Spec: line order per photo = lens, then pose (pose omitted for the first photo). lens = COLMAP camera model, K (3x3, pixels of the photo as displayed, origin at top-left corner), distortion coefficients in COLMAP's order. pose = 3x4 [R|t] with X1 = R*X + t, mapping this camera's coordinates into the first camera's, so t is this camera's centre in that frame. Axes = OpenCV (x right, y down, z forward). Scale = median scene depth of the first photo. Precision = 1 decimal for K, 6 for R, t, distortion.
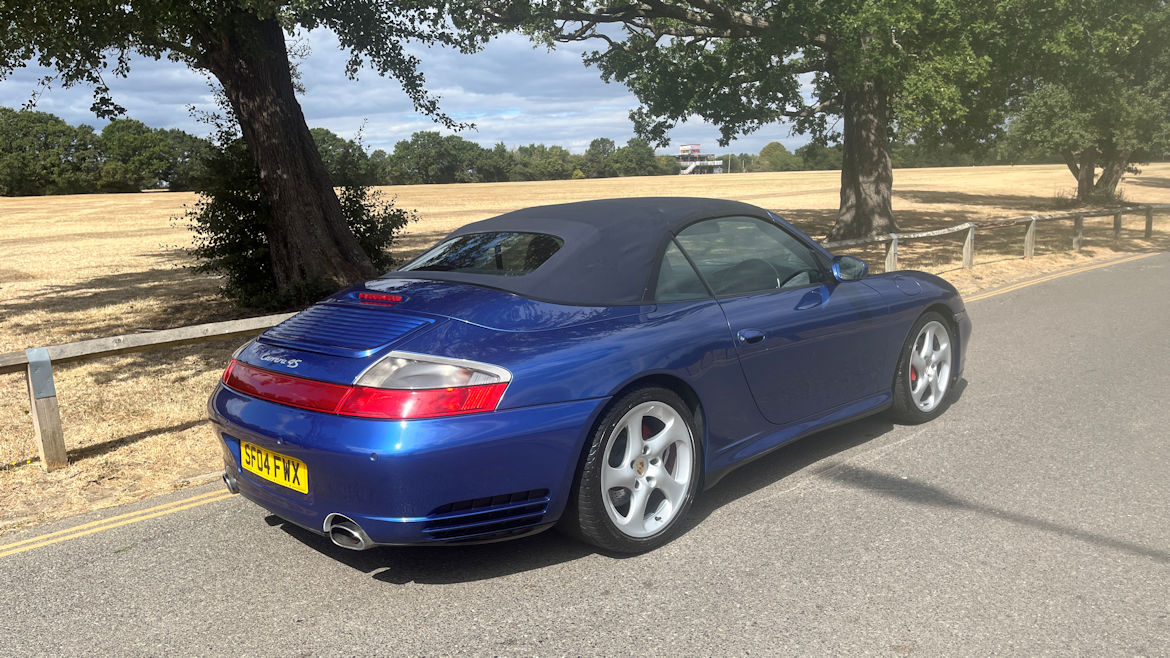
lens RADIAL K [[875.4, 0, 583.4], [0, 875.4, 326.6], [0, 0, 1]] dist [0.033507, -0.001032]
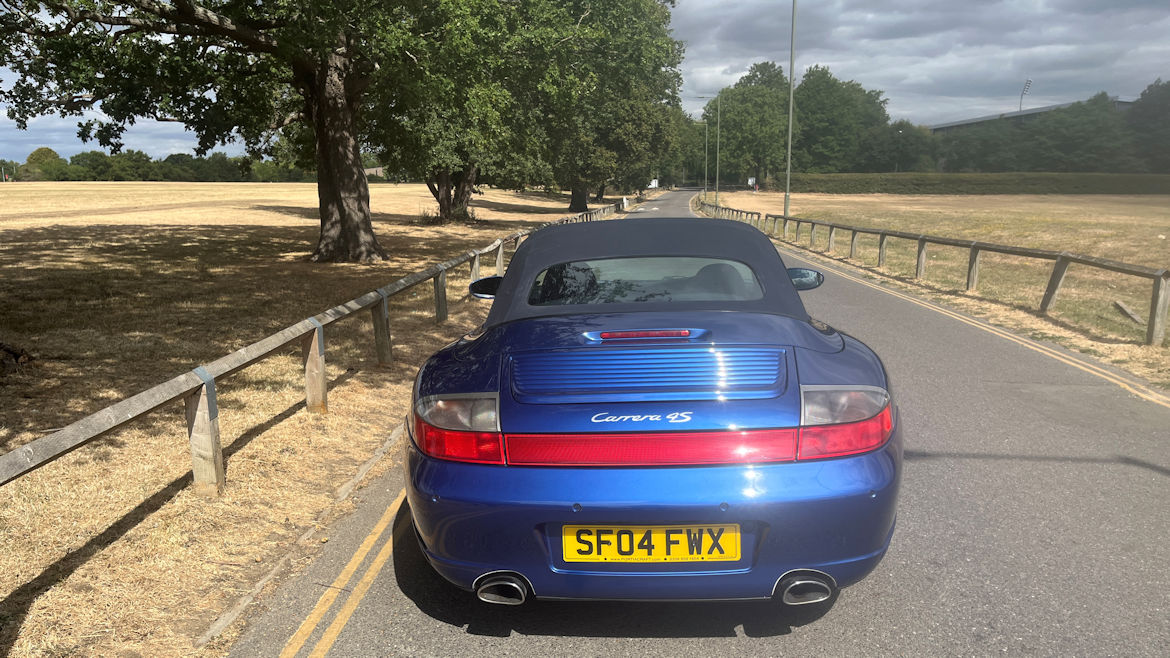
lens RADIAL K [[875.4, 0, 582.9], [0, 875.4, 332.6], [0, 0, 1]] dist [0.033507, -0.001032]
pose [[0.752097, -0.087023, 0.653281, -0.149545], [0.093242, 0.995324, 0.025240, -0.010878], [-0.652423, 0.041930, 0.756694, 0.065809]]
